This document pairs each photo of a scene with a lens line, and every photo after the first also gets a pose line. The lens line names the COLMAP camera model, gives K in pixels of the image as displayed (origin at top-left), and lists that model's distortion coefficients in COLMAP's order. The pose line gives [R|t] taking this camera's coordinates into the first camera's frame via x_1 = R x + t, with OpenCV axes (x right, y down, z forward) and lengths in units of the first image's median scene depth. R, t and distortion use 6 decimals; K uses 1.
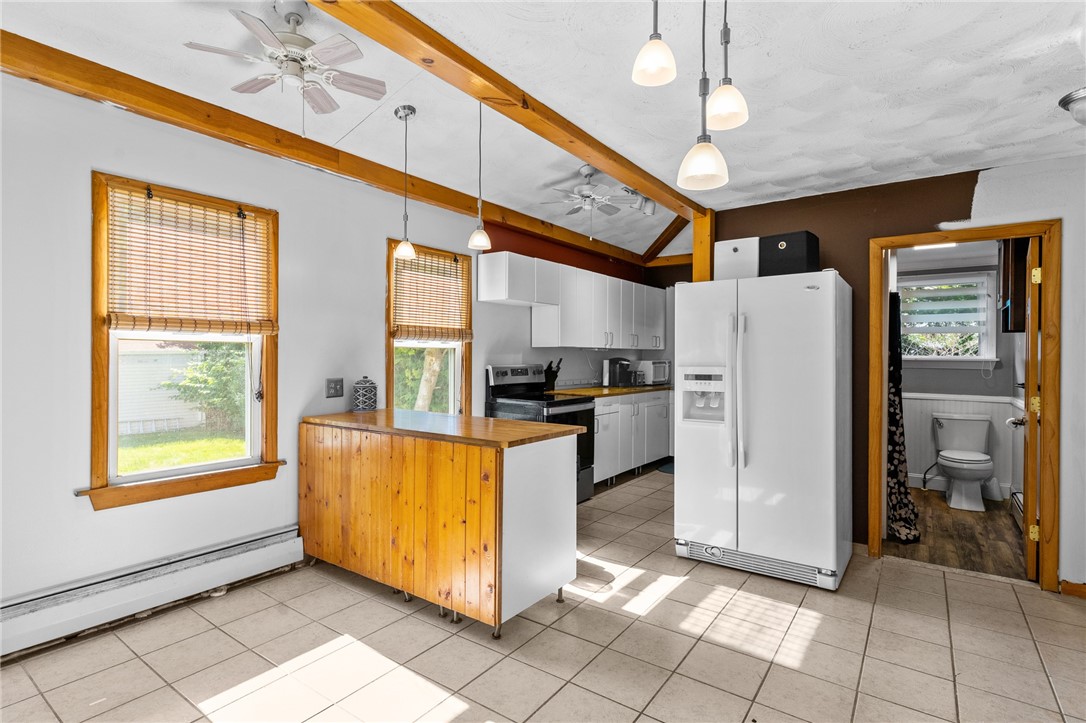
lens RADIAL K [[539.8, 0, 540.0], [0, 539.8, 356.5], [0, 0, 1]] dist [0.002264, 0.001333]
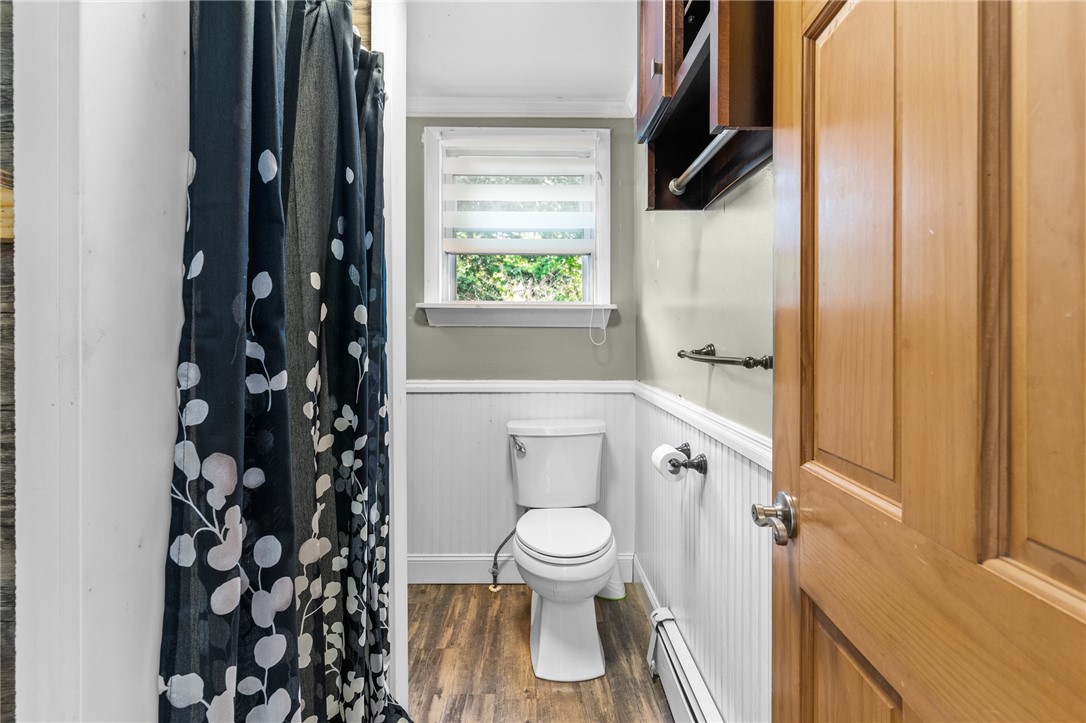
lens RADIAL K [[526.6, 0, 544.9], [0, 526.6, 336.8], [0, 0, 1]] dist [0.004024, 0.001258]
pose [[0.797647, -0.002566, 0.603119, 0.538121], [0.004550, 0.999988, -0.001763, 0.035885], [-0.603107, 0.004150, 0.797650, 0.696489]]
